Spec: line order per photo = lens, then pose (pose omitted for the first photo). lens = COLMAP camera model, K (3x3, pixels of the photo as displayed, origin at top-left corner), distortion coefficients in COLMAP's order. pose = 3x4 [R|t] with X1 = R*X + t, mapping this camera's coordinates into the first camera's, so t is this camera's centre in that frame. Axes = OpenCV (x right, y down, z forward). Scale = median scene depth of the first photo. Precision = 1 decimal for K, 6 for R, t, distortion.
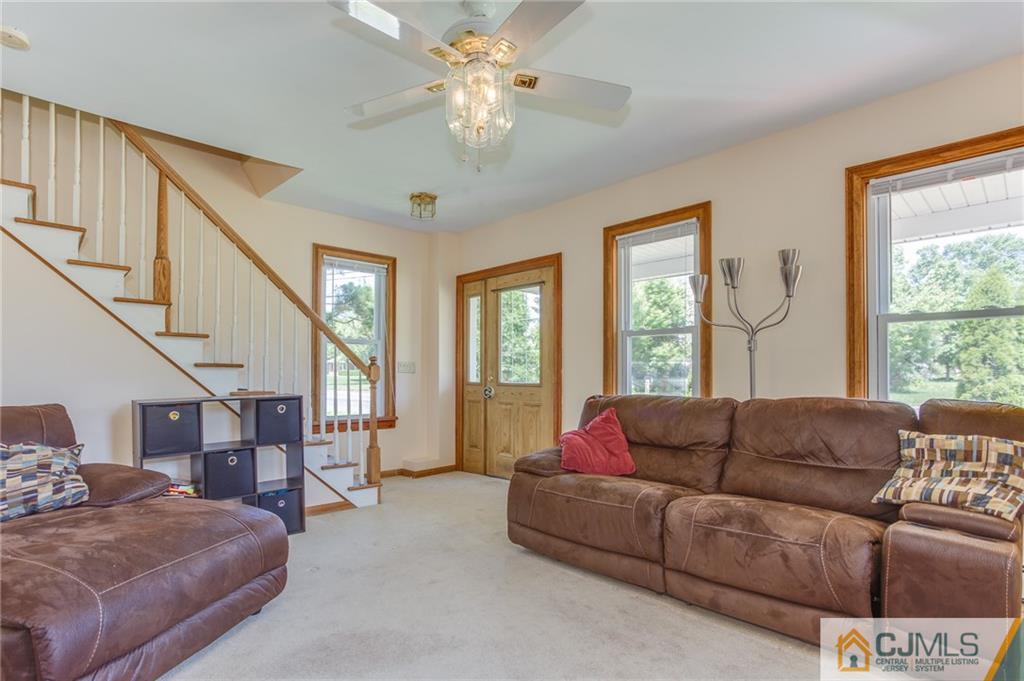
lens RADIAL K [[532.4, 0, 510.2], [0, 532.4, 358.6], [0, 0, 1]] dist [-0.000340, 0.000208]
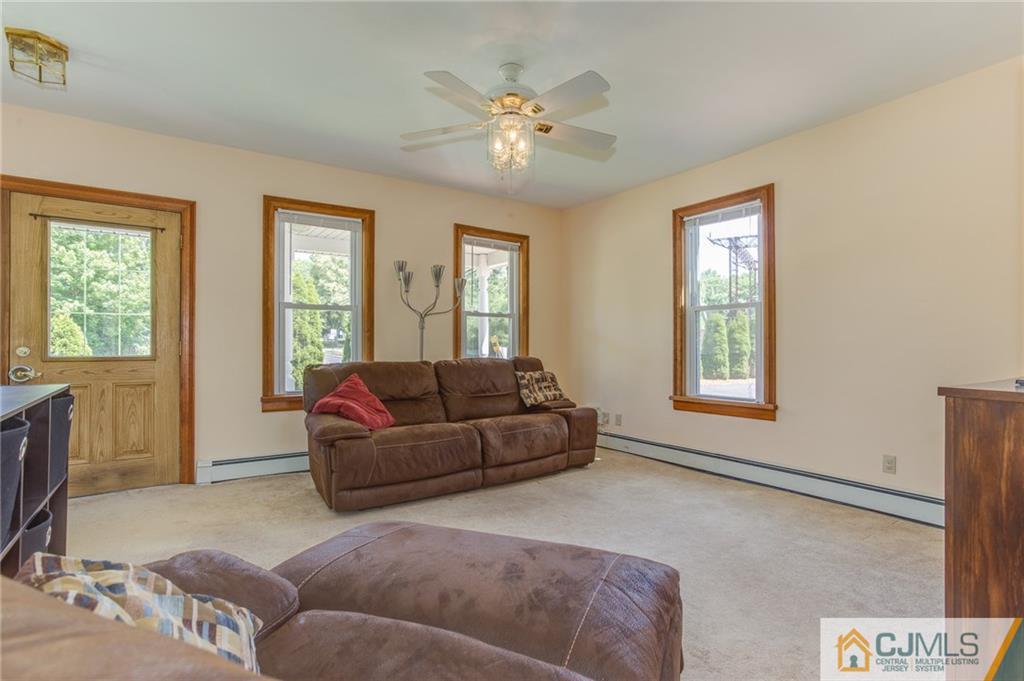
lens RADIAL K [[508.4, 0, 512.6], [0, 508.4, 337.1], [0, 0, 1]] dist [-0.050567, 0.029314]
pose [[0.147061, 0.017565, 0.988971, -0.755806], [-0.026928, 0.999543, -0.013749, 0.018220], [-0.988761, -0.024609, 0.147467, 0.460684]]
